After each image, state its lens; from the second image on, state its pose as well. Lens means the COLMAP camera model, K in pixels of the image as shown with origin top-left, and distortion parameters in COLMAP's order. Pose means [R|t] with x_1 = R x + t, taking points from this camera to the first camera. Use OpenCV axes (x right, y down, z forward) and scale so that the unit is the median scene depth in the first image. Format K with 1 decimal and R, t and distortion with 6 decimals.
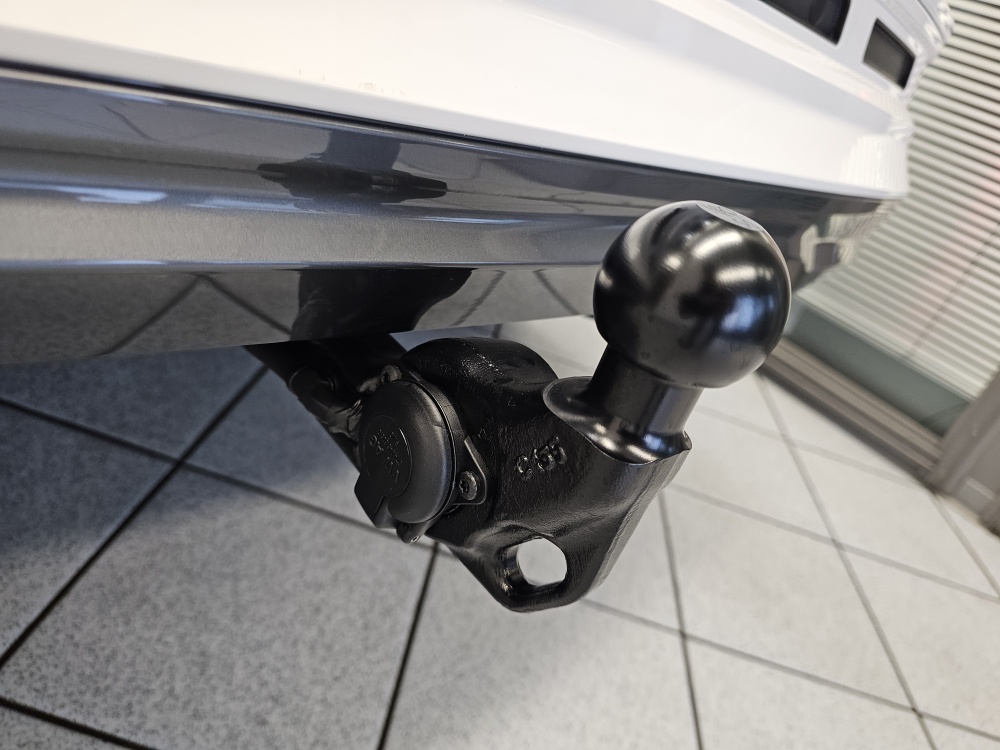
lens RADIAL K [[675.9, 0, 488.1], [0, 675.9, 372.3], [0, 0, 1]] dist [0.073369, -0.083729]
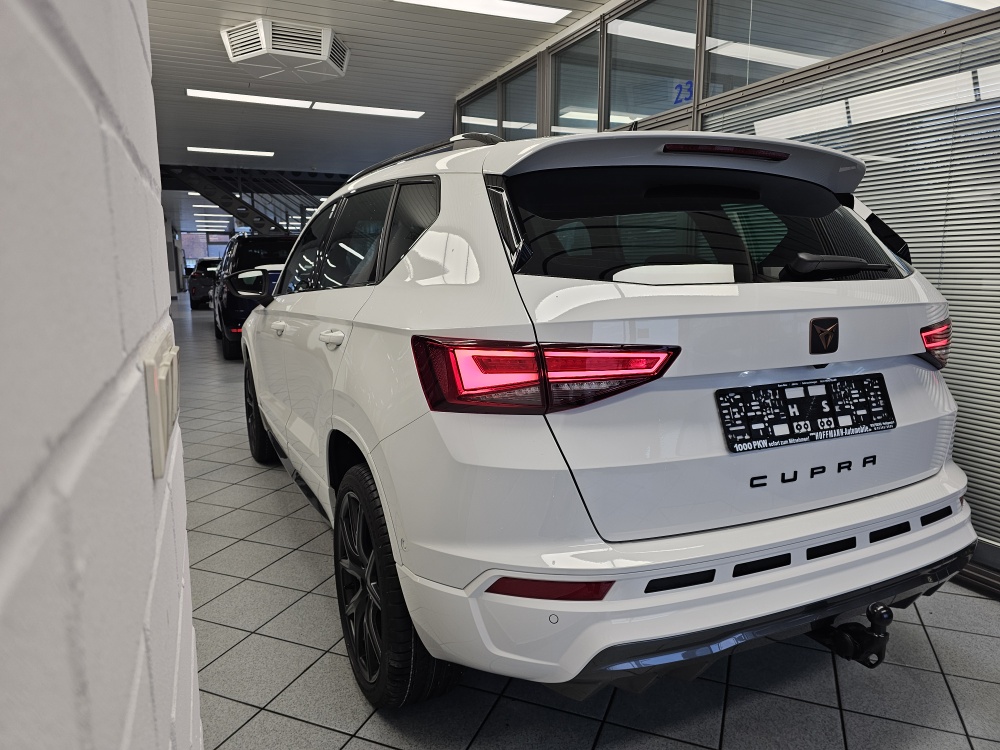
lens RADIAL K [[675.9, 0, 488.1], [0, 675.9, 372.3], [0, 0, 1]] dist [0.073369, -0.083729]
pose [[0.913426, -0.273136, -0.301743, -0.528470], [0.136563, 0.904076, -0.404966, -0.031552], [0.383409, 0.328700, 0.863107, -6.579141]]
